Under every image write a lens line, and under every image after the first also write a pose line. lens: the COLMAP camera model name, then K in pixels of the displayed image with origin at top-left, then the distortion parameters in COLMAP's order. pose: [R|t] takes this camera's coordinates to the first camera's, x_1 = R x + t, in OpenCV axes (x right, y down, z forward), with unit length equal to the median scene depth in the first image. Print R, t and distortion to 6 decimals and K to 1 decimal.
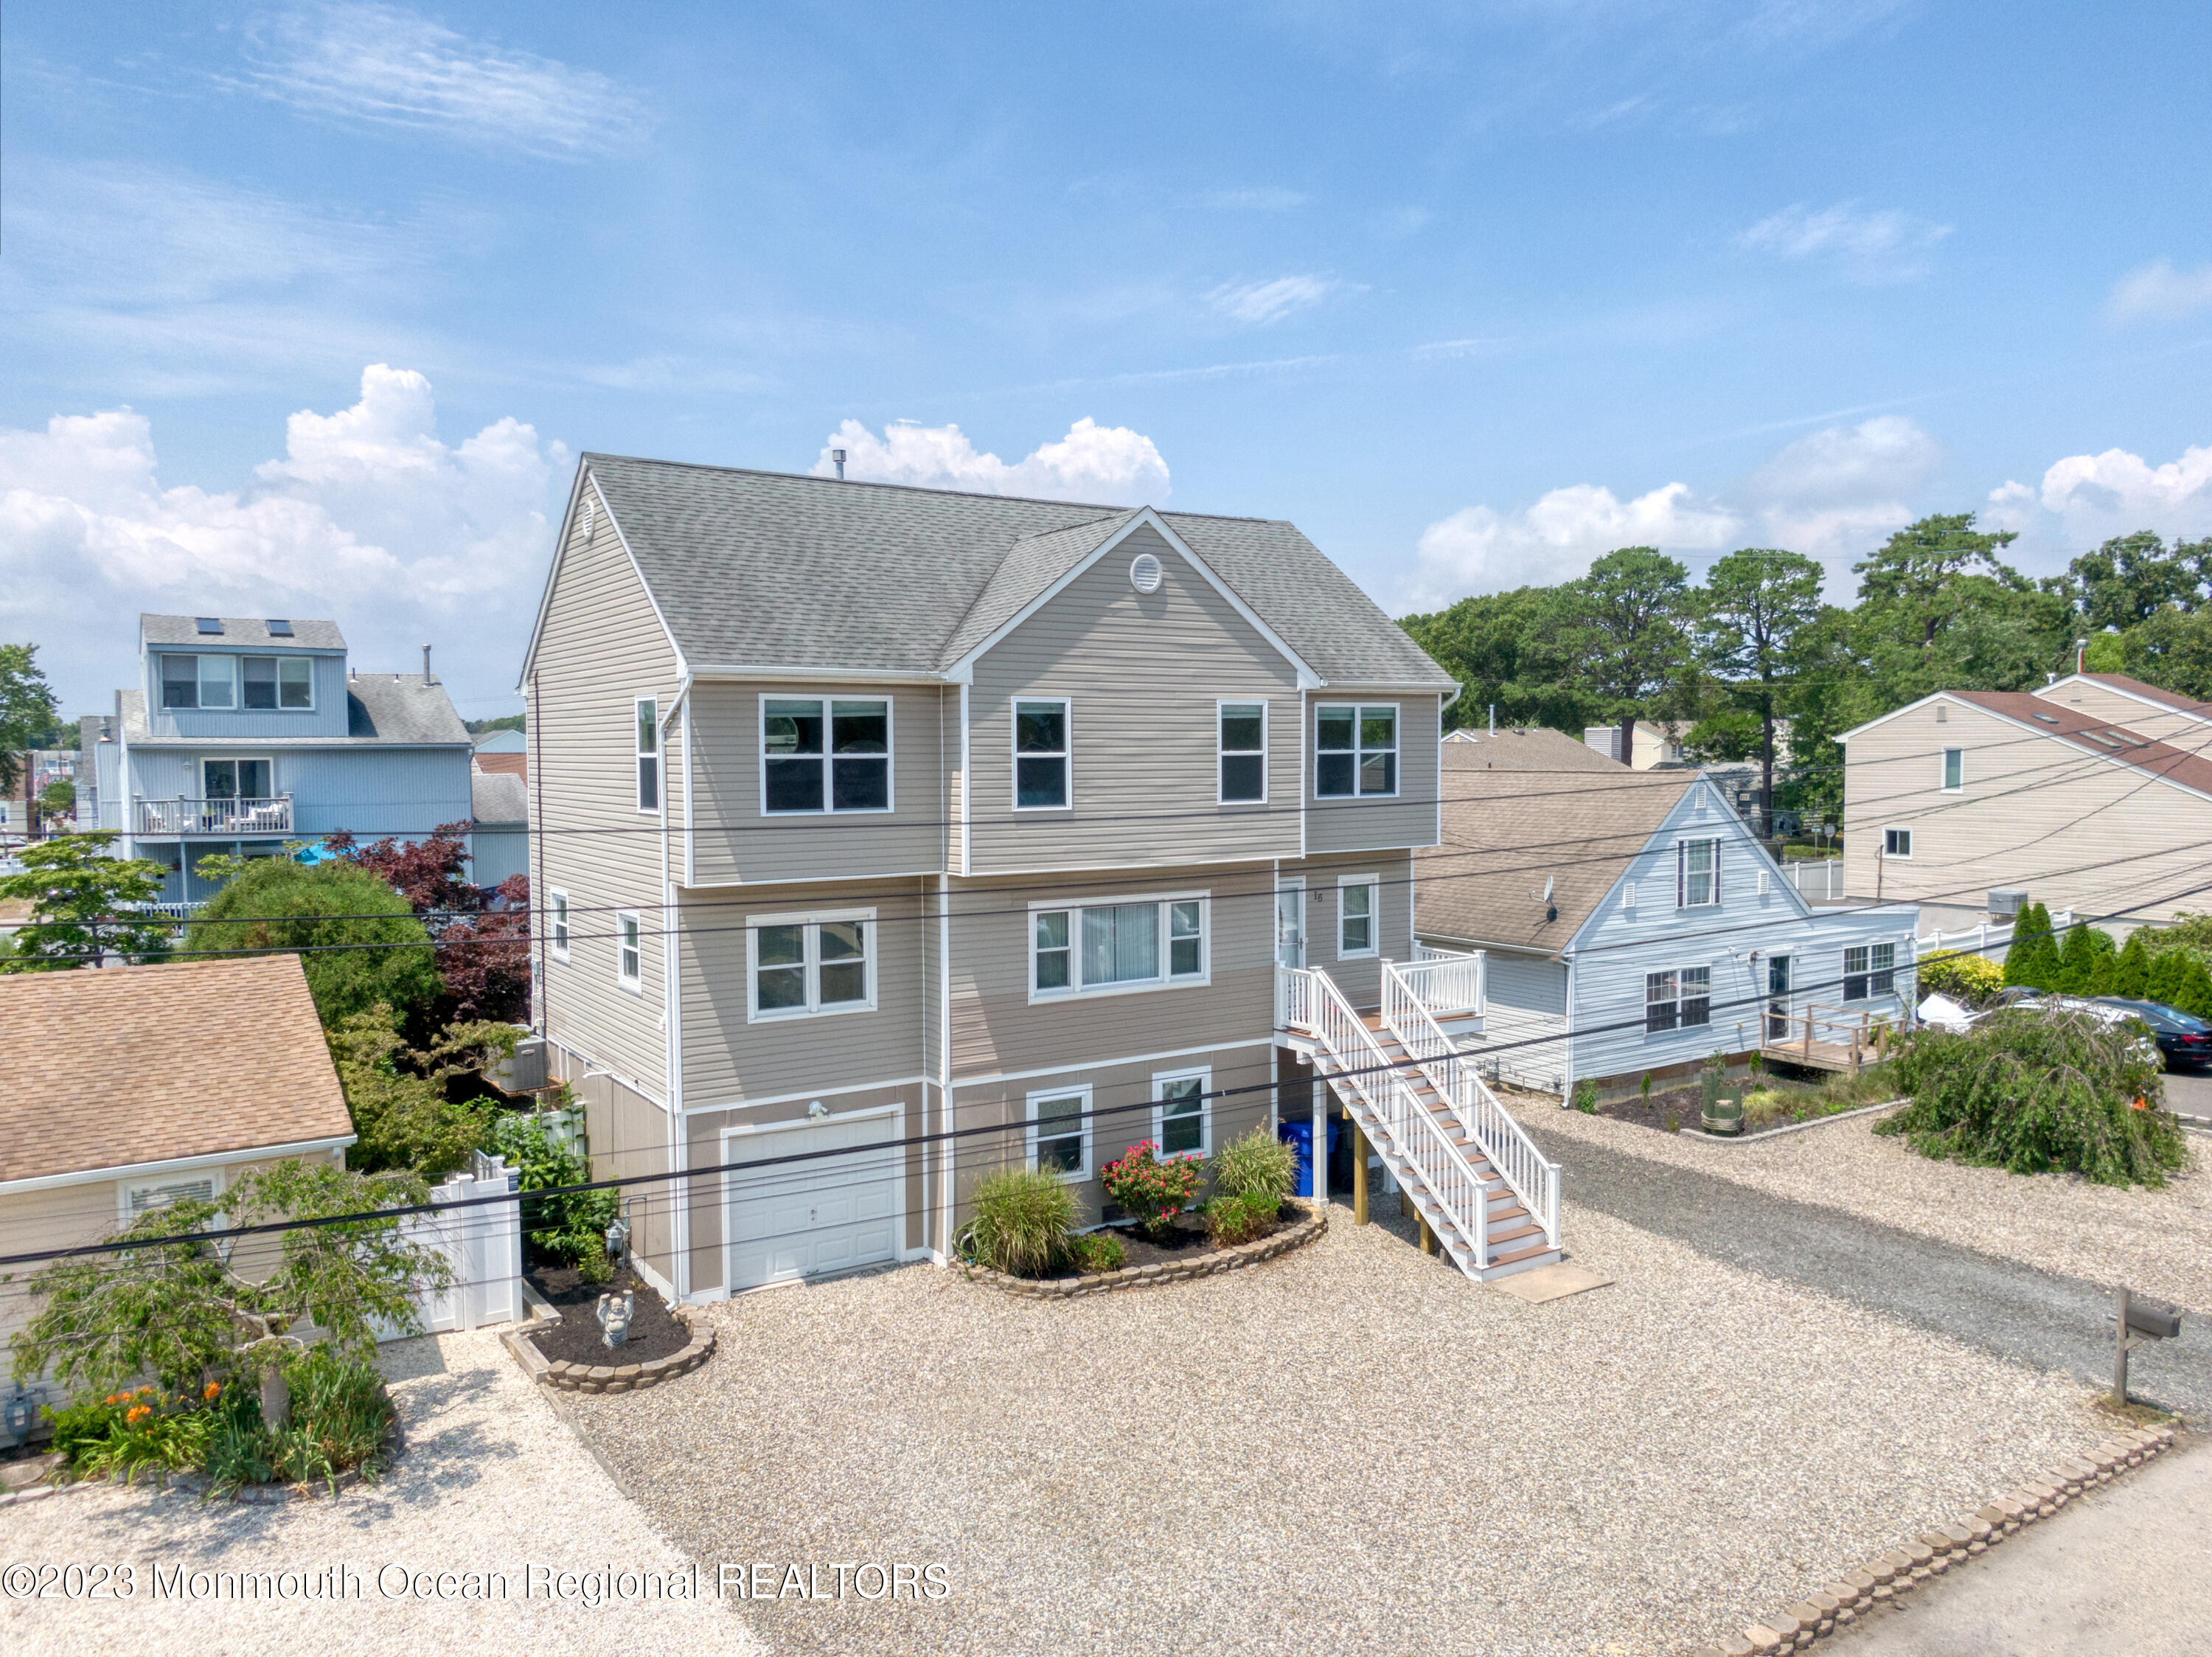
lens RADIAL K [[1543.6, 0, 1089.2], [0, 1543.6, 834.2], [0, 0, 1]] dist [0.022556, -0.038330]
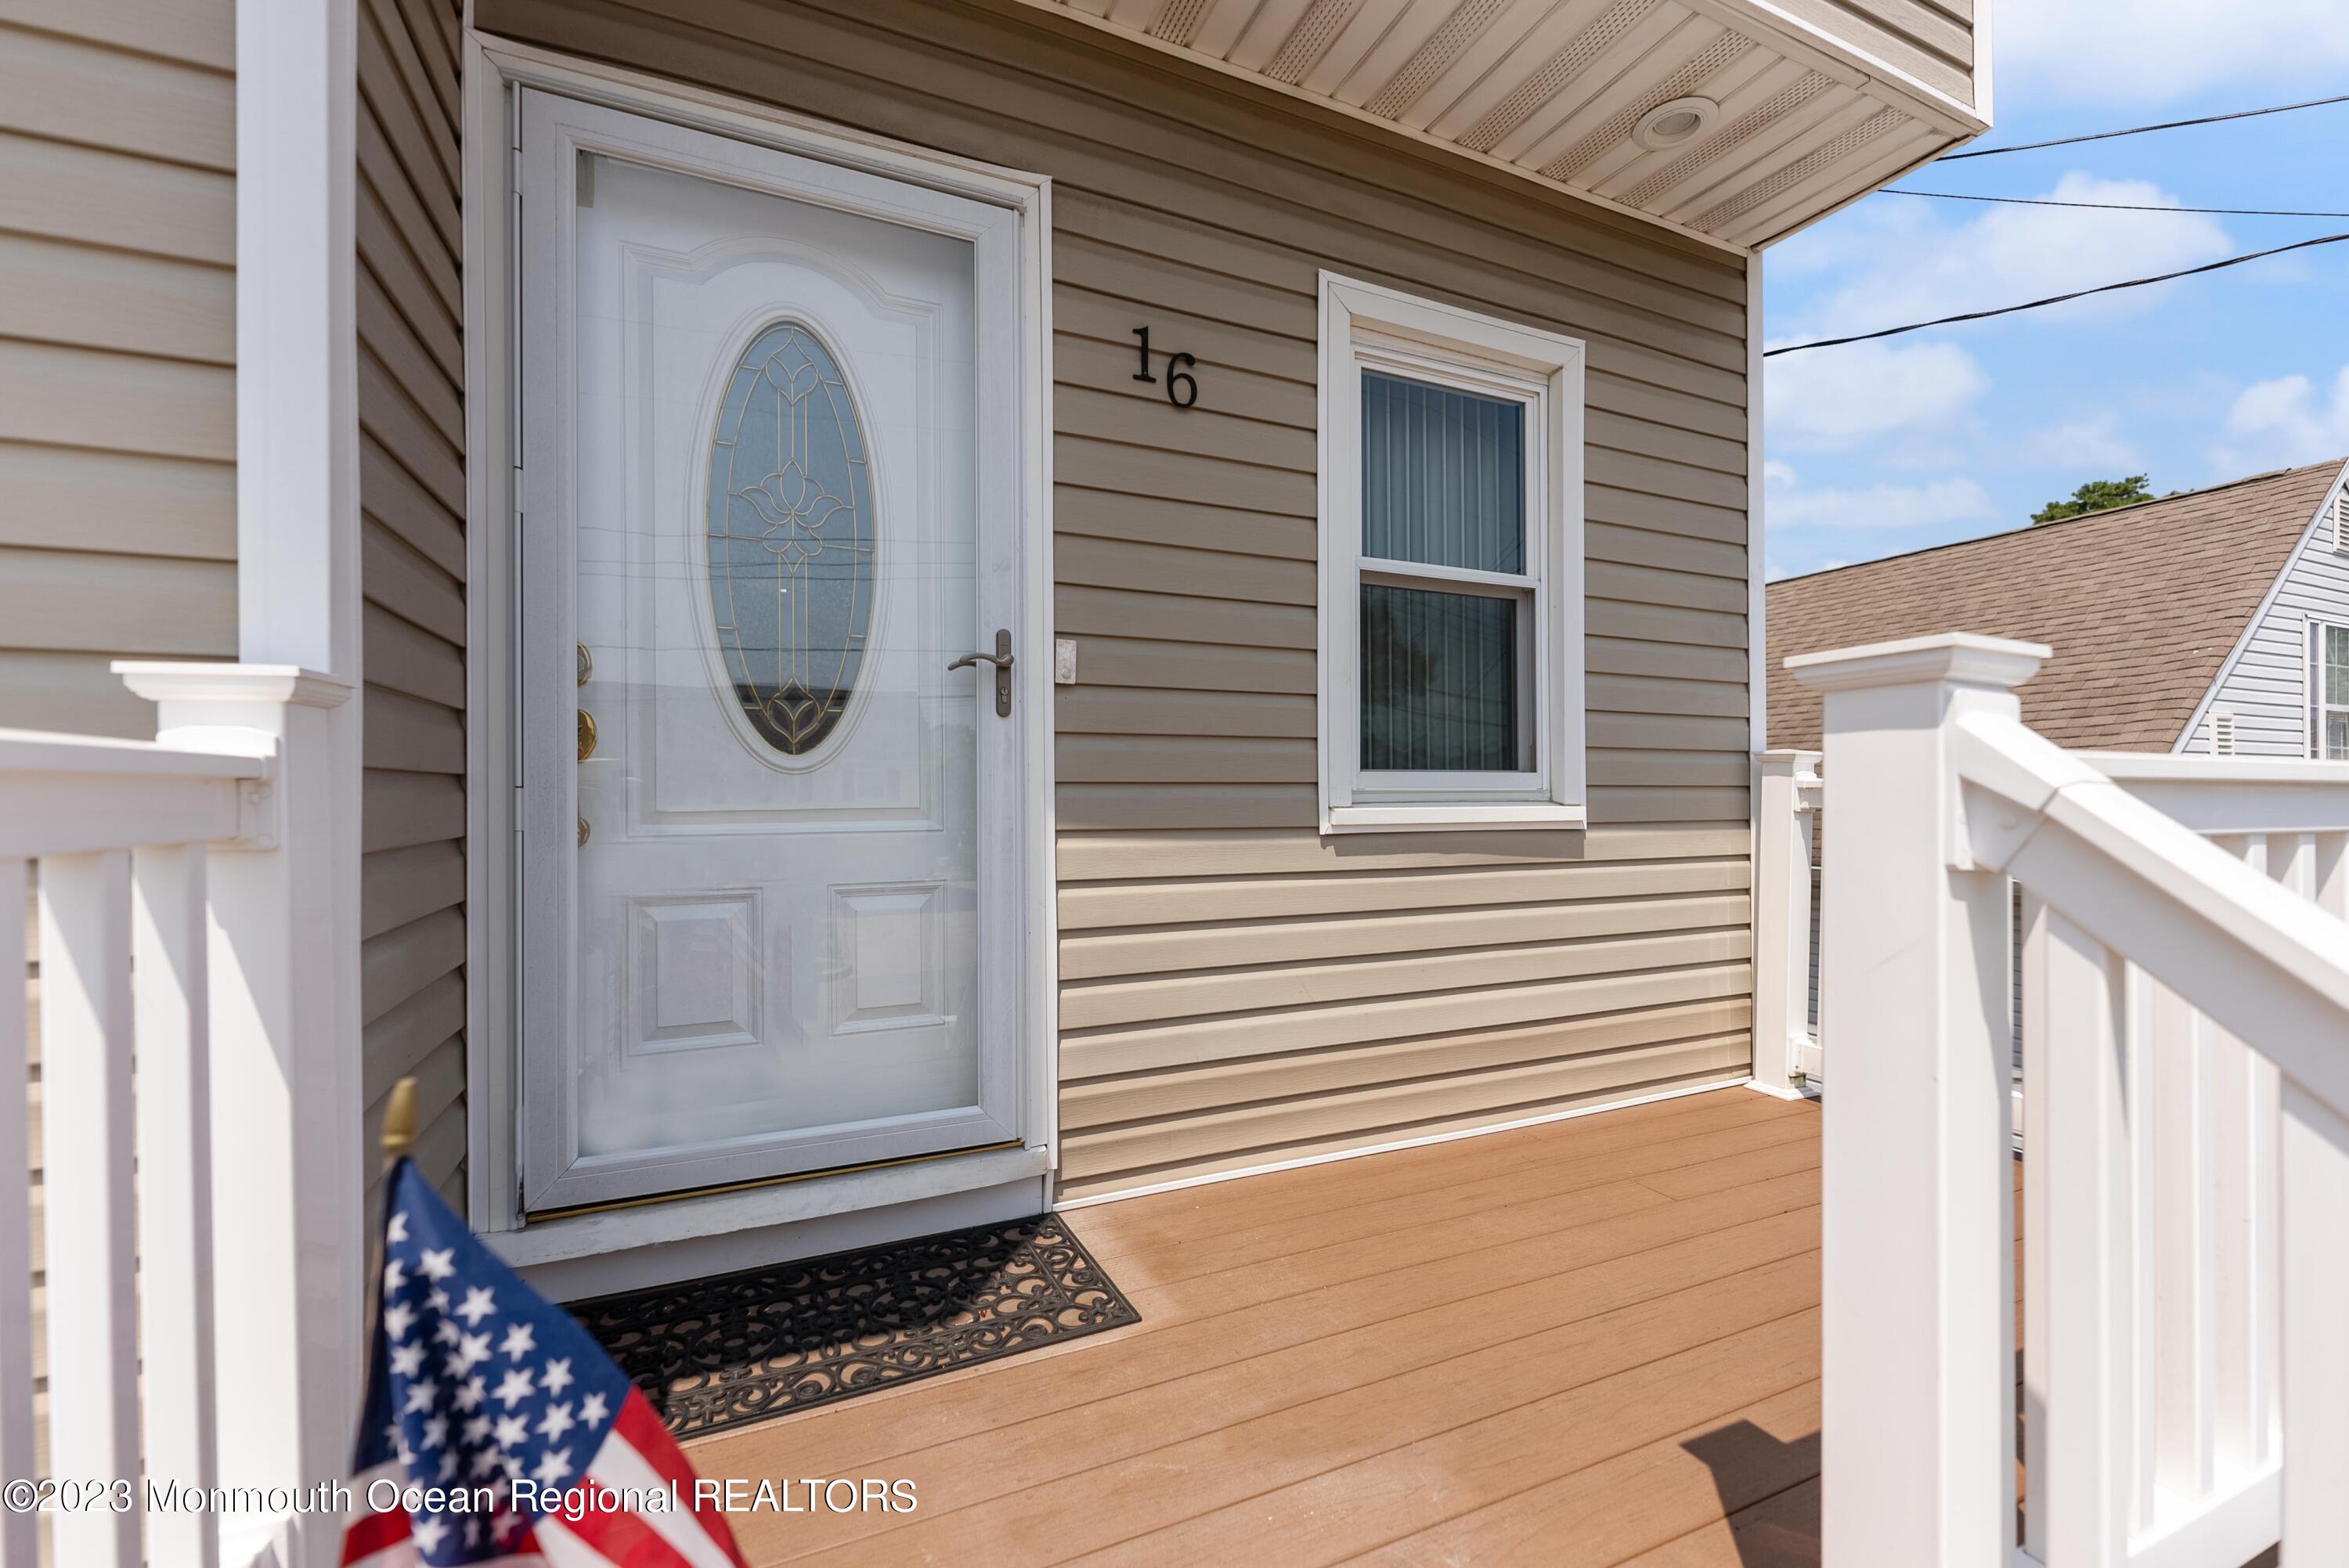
lens RADIAL K [[963.8, 0, 1171.7], [0, 963.8, 790.3], [0, 0, 1]] dist [-0.003535, -0.000035]
pose [[0.988838, 0.003490, -0.148955, 0.188430], [-0.011946, 0.998364, -0.055912, 0.098068], [0.148516, 0.057068, 0.987262, 1.059548]]
